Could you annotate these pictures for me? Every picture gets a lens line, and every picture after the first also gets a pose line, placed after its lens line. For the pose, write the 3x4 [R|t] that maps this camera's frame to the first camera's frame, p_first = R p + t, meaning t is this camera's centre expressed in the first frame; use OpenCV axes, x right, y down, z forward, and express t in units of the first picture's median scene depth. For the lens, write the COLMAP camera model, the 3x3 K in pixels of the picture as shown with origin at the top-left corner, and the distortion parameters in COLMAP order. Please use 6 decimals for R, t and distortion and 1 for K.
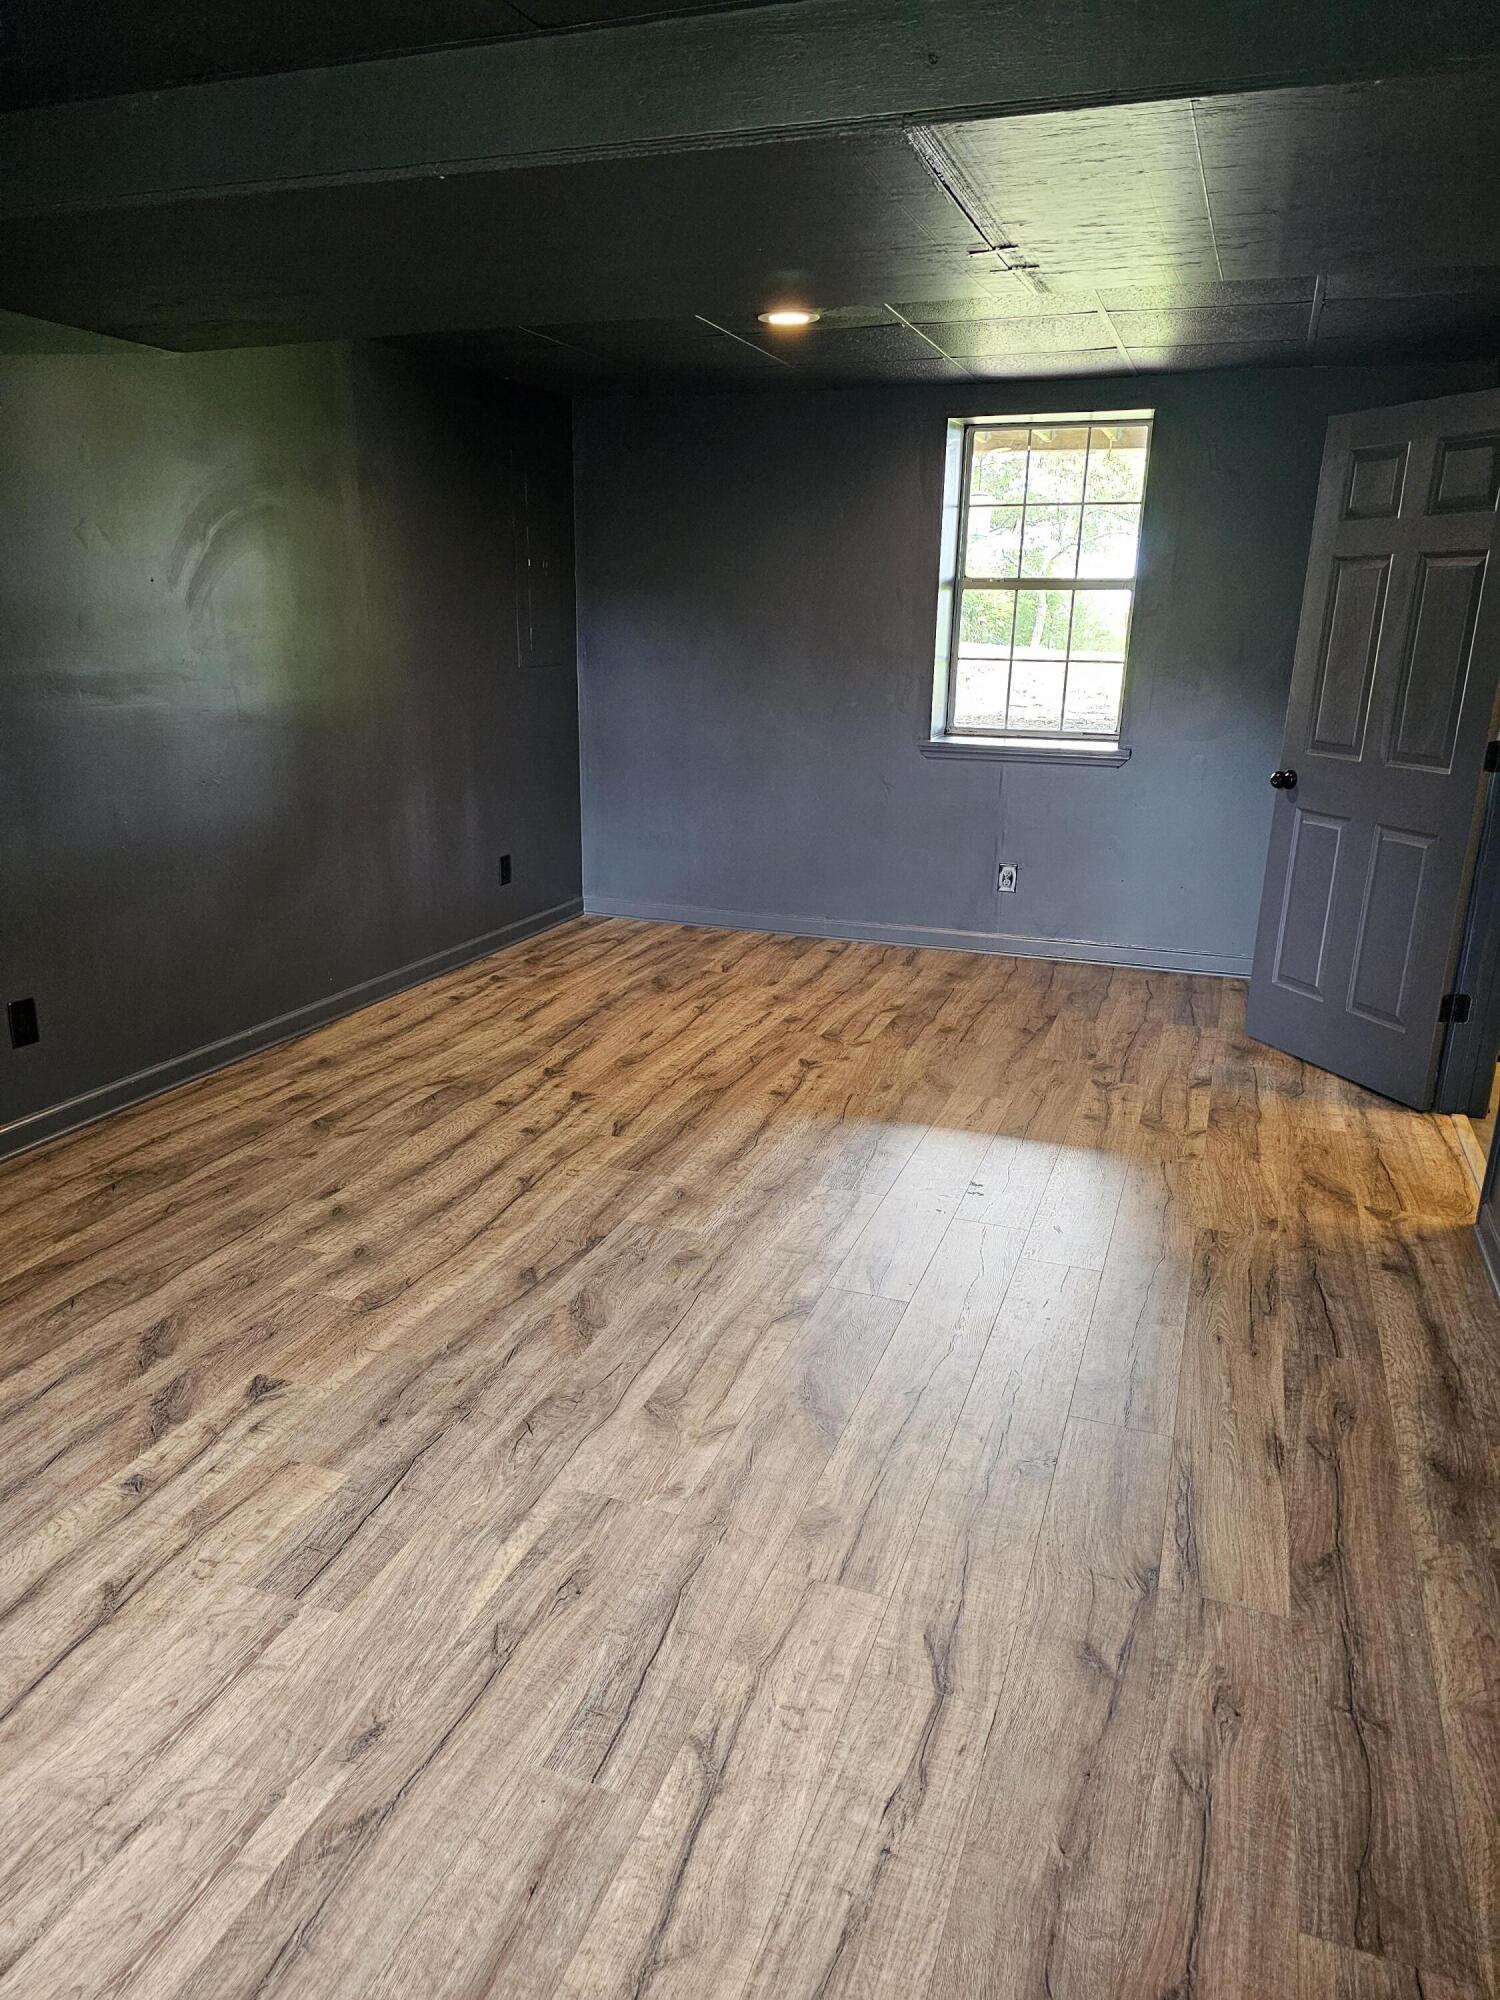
lens RADIAL K [[1348.6, 0, 752.2], [0, 1348.6, 1016.4], [0, 0, 1]] dist [0.069640, -0.066857]
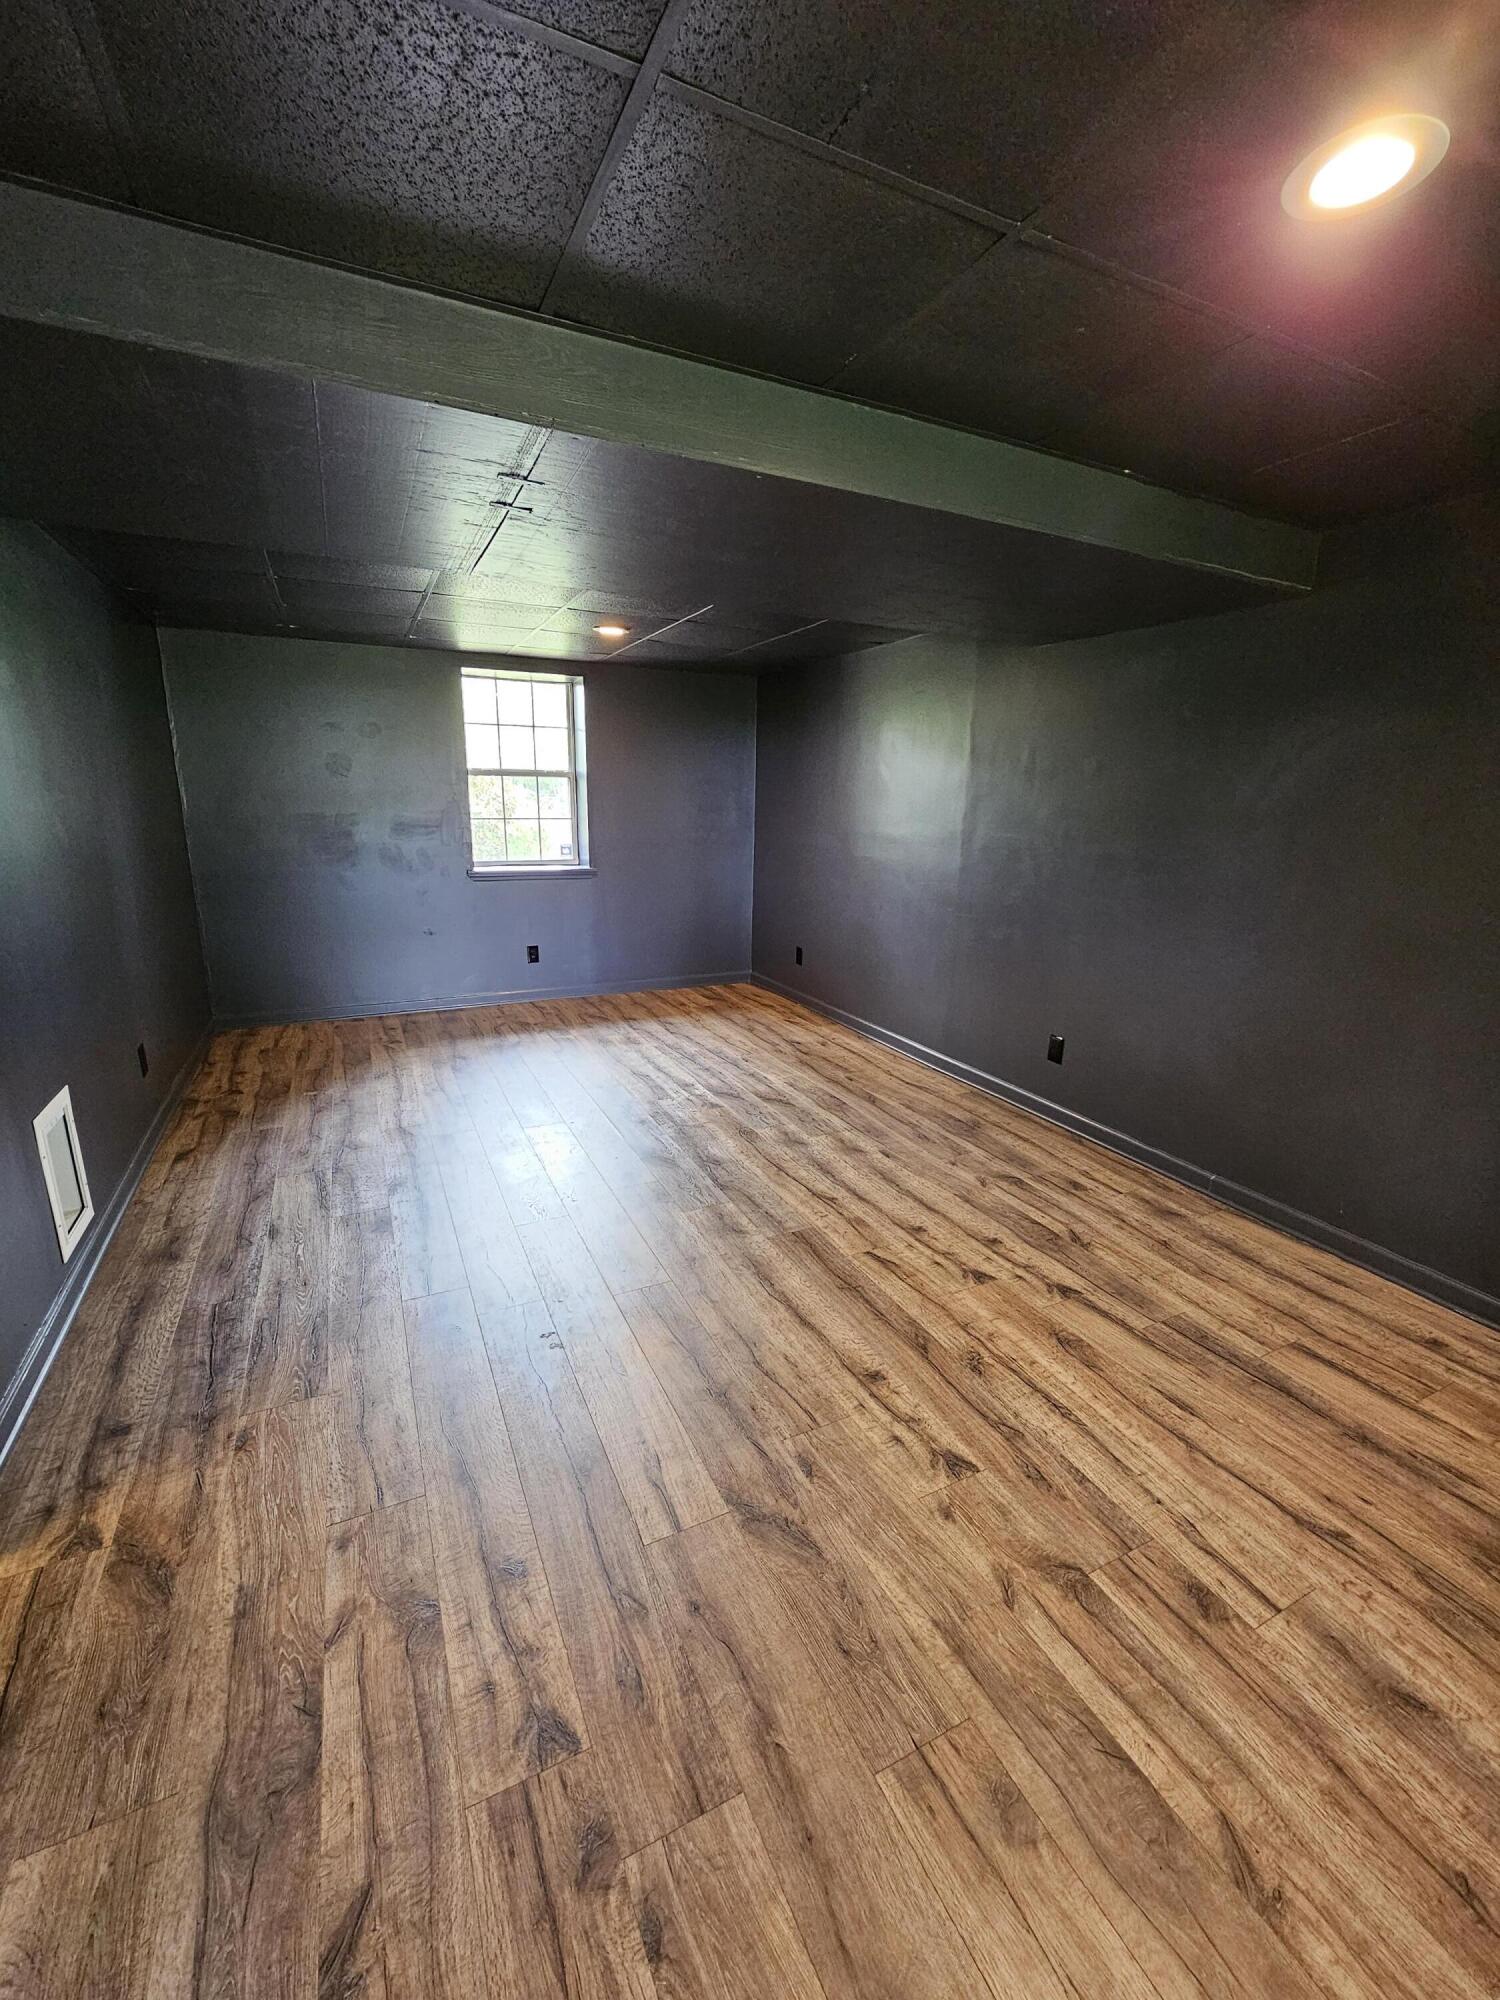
lens RADIAL K [[828.9, 0, 759.2], [0, 828.9, 1003.3], [0, 0, 1]] dist [-0.003502, 0.000322]
pose [[-0.693703, 0.146684, -0.705167, 0.410053], [-0.231312, 0.881810, 0.410981, -0.351347], [0.682108, 0.448212, -0.577785, 1.195604]]
